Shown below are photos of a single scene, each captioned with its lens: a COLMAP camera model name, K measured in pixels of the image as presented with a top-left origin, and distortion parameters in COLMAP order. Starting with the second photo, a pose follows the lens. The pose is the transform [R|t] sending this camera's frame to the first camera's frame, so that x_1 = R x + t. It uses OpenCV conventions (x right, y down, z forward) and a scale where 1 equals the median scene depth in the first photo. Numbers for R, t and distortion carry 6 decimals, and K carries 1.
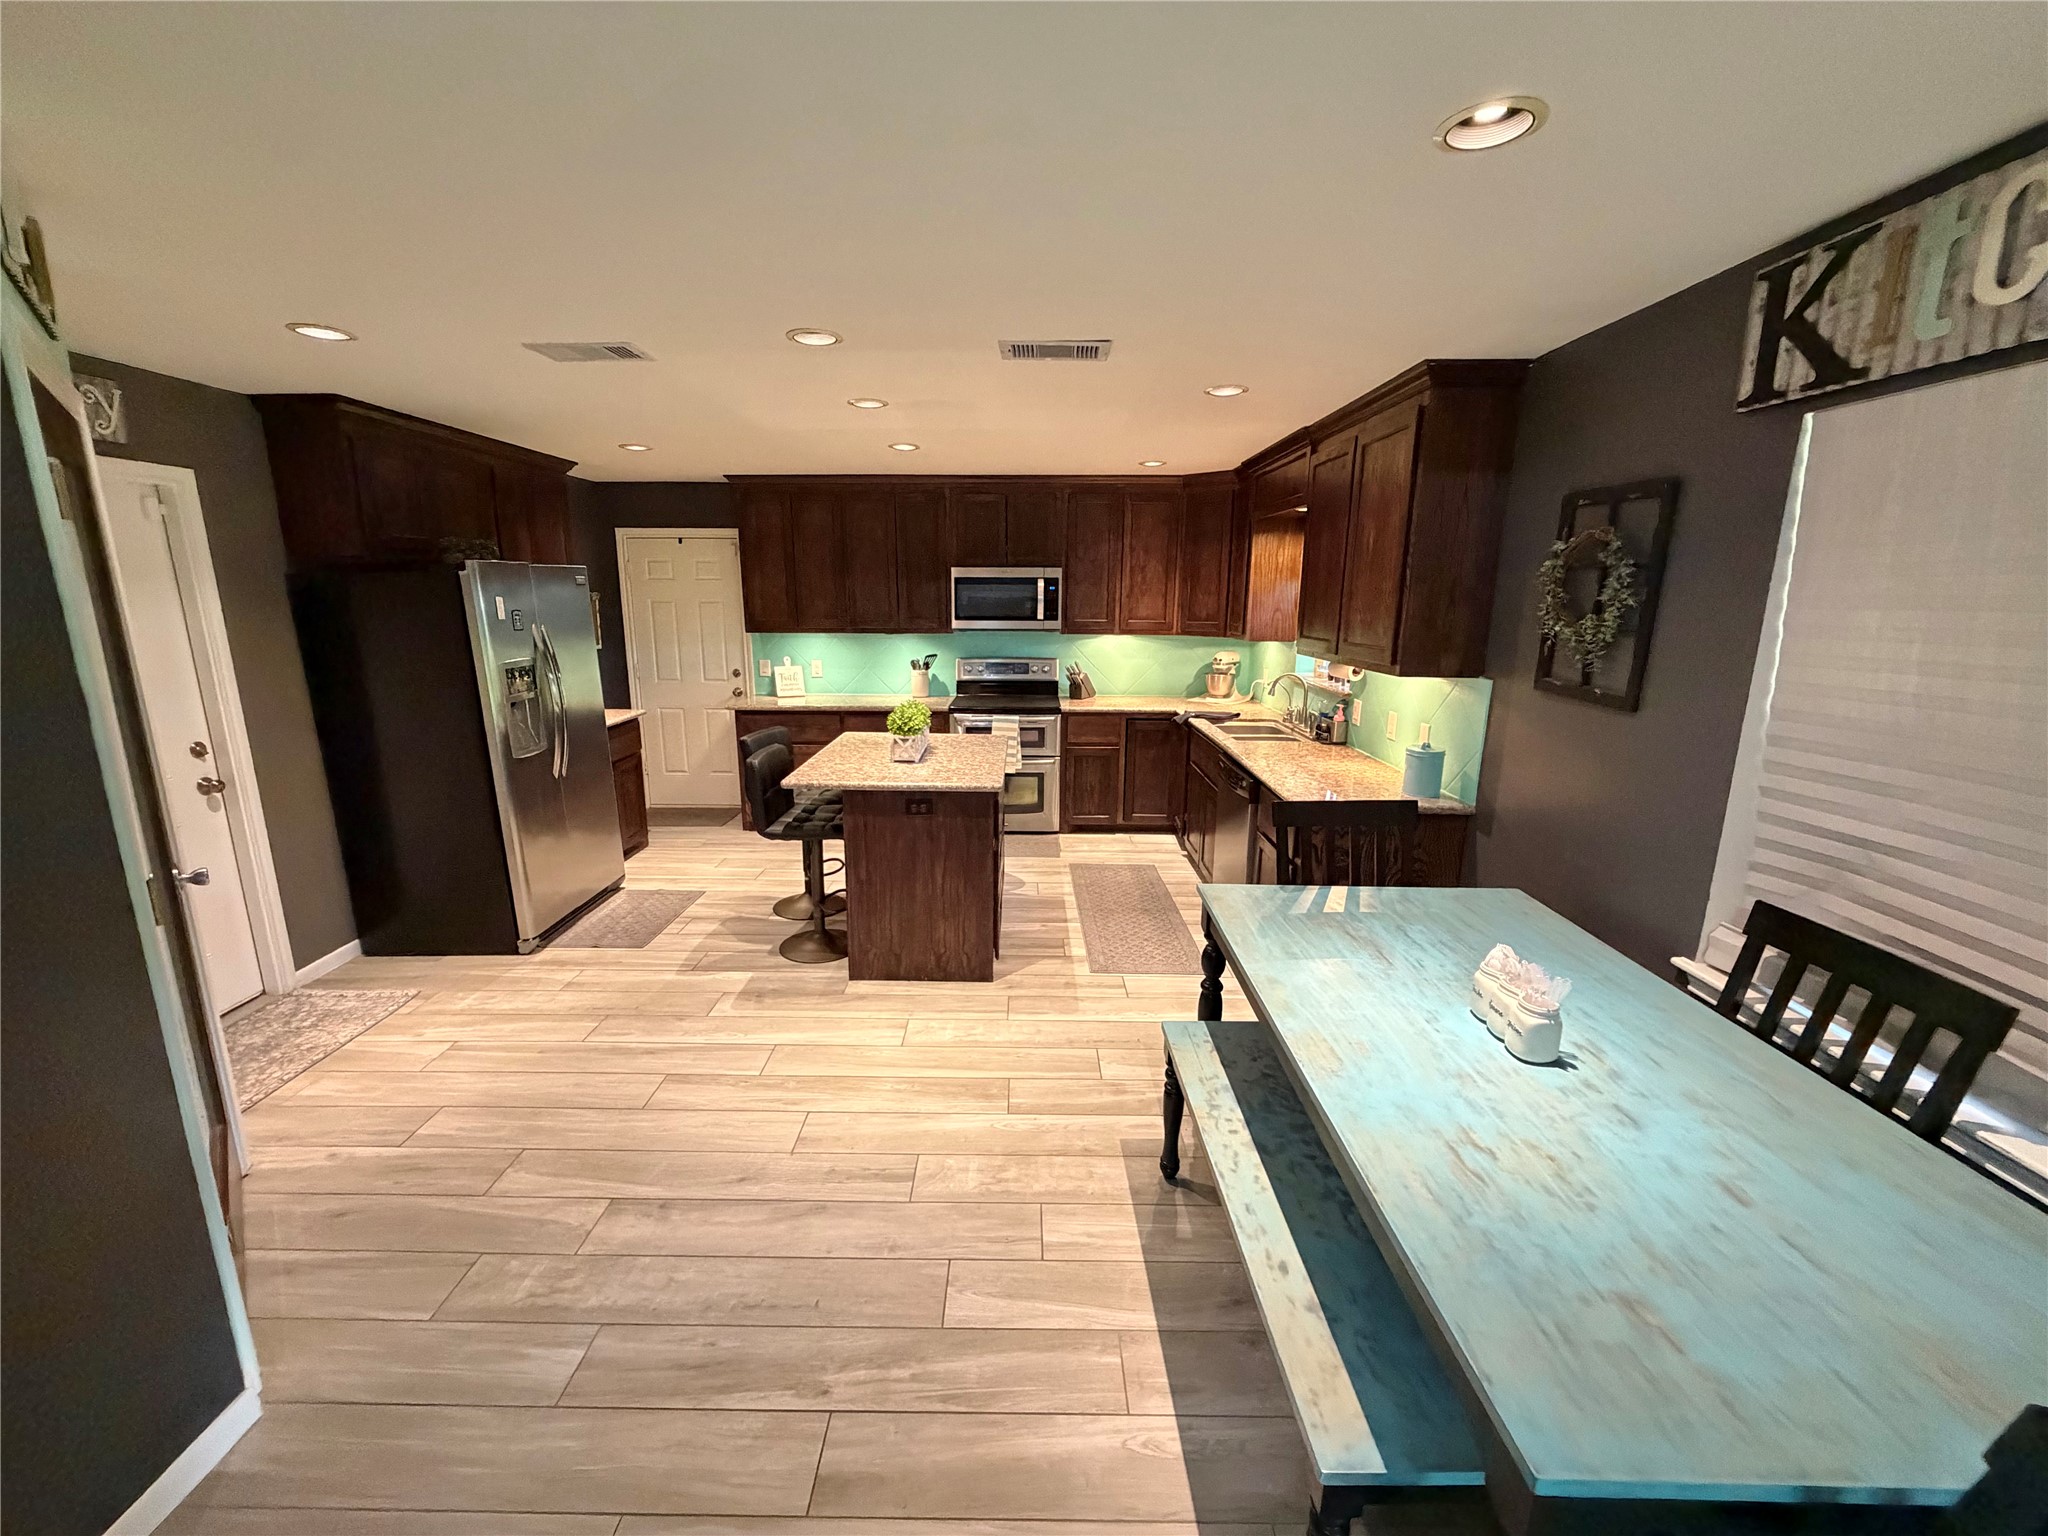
lens RADIAL K [[816.6, 0, 1014.5], [0, 816.6, 768.2], [0, 0, 1]] dist [0.000517, -0.000639]
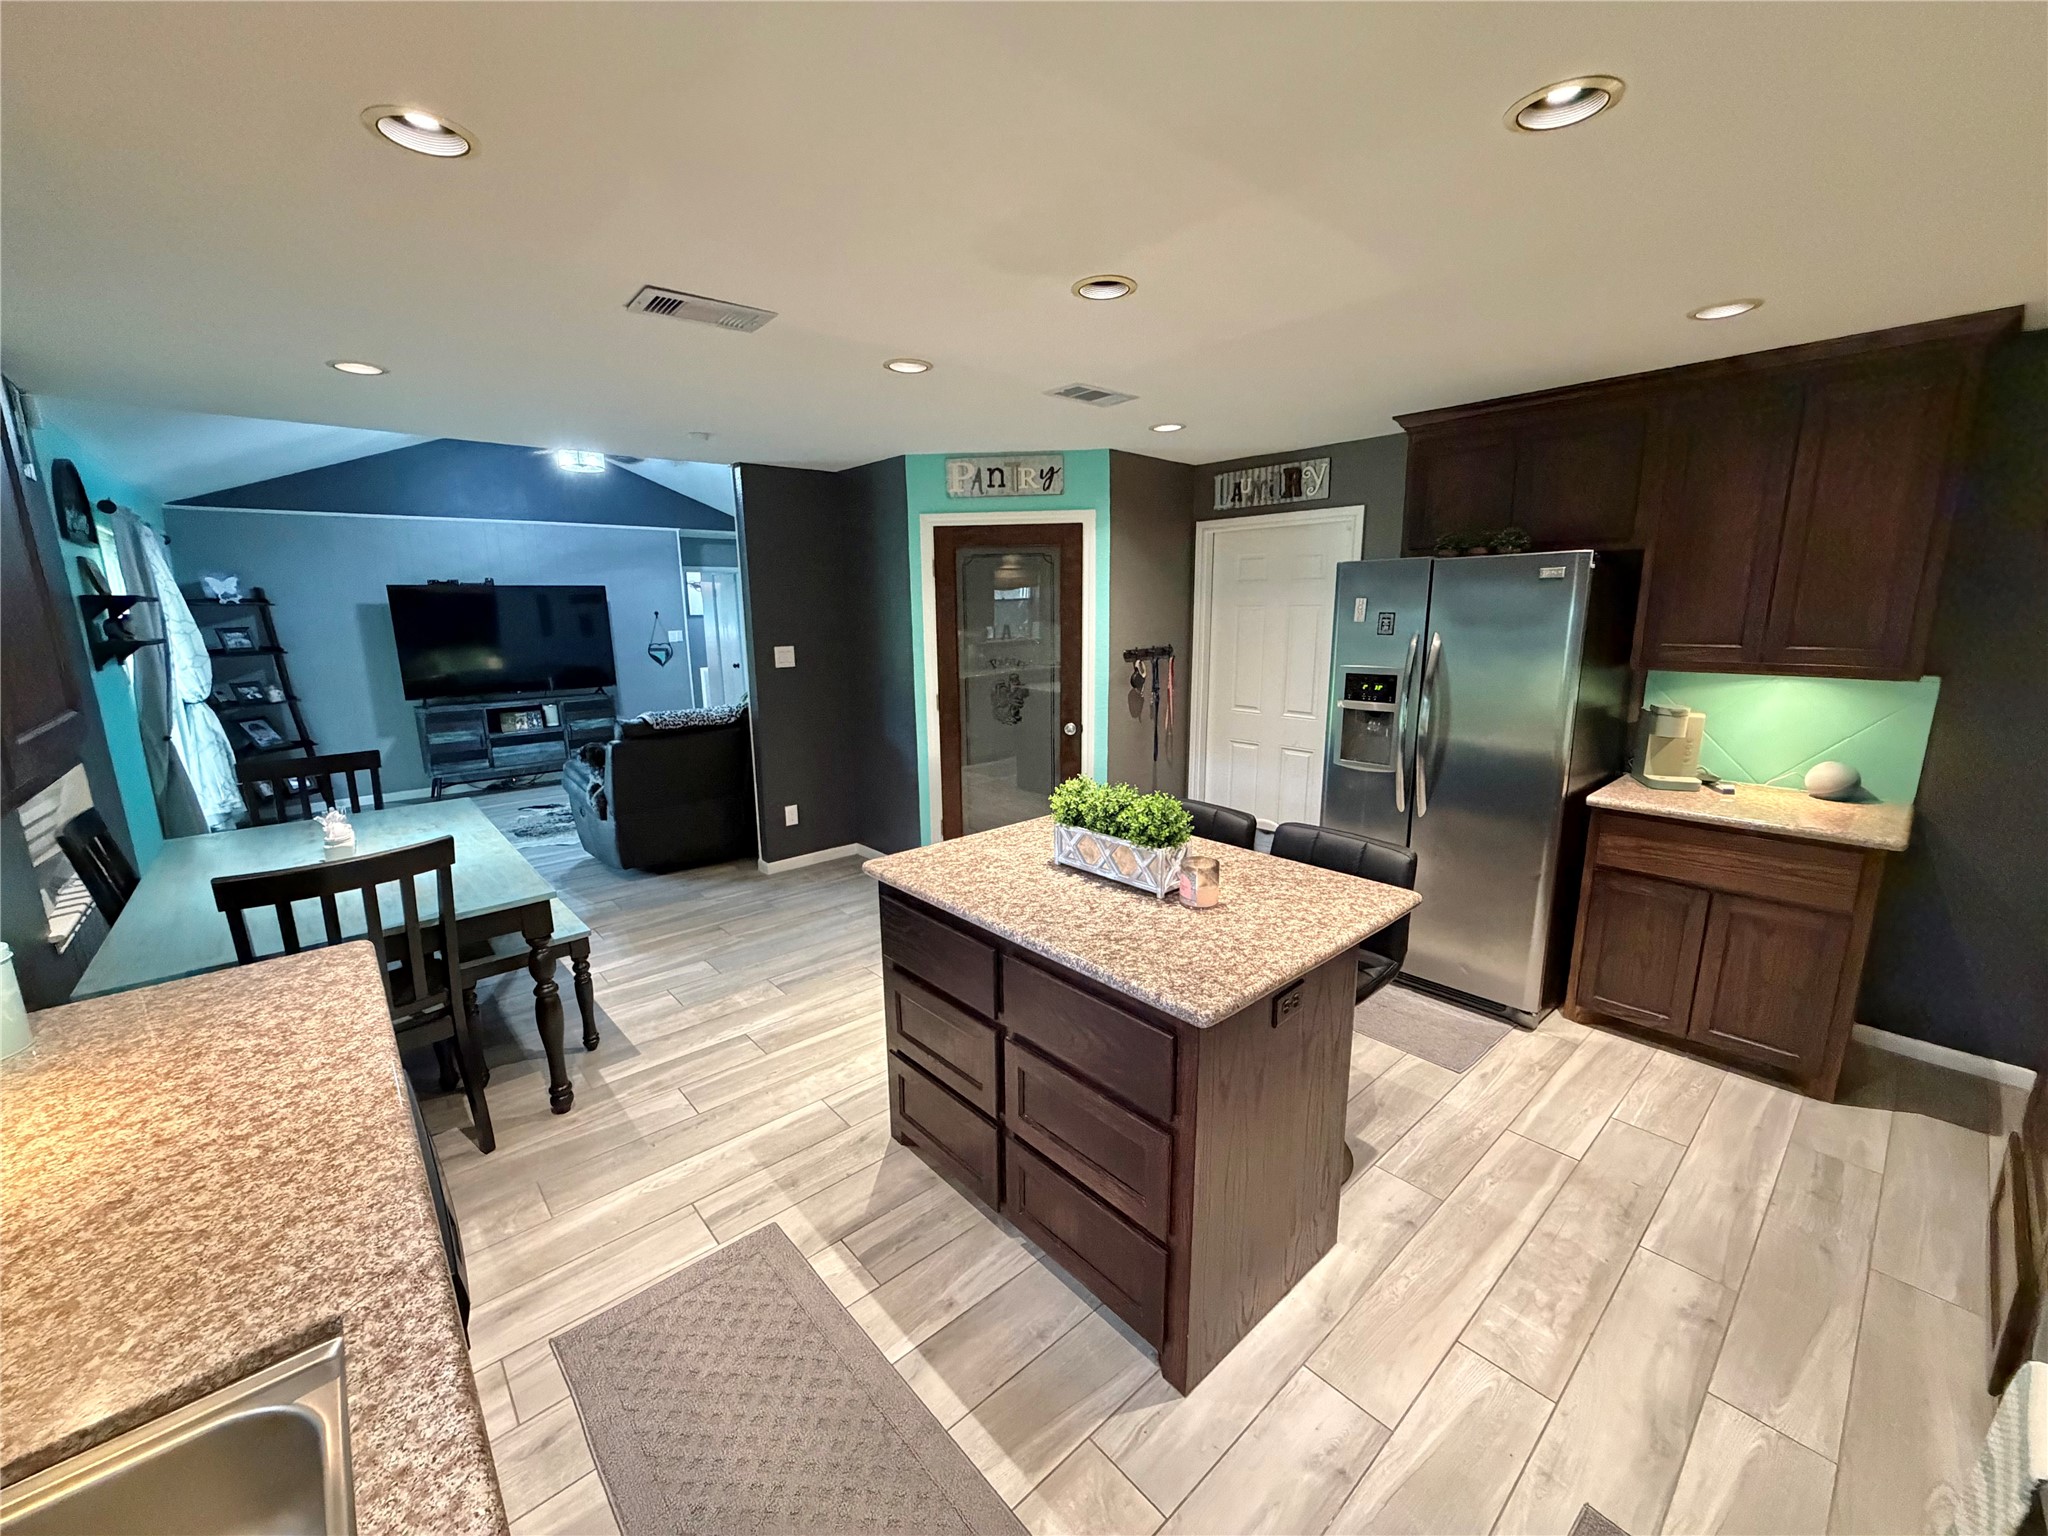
lens RADIAL K [[816.6, 0, 1018.1], [0, 816.6, 770.5], [0, 0, 1]] dist [0.000517, -0.000639]
pose [[-0.744946, 0.136750, -0.652958, 0.330689], [-0.134225, 0.928027, 0.347492, -0.314198], [0.653482, 0.346506, -0.672975, 1.515137]]
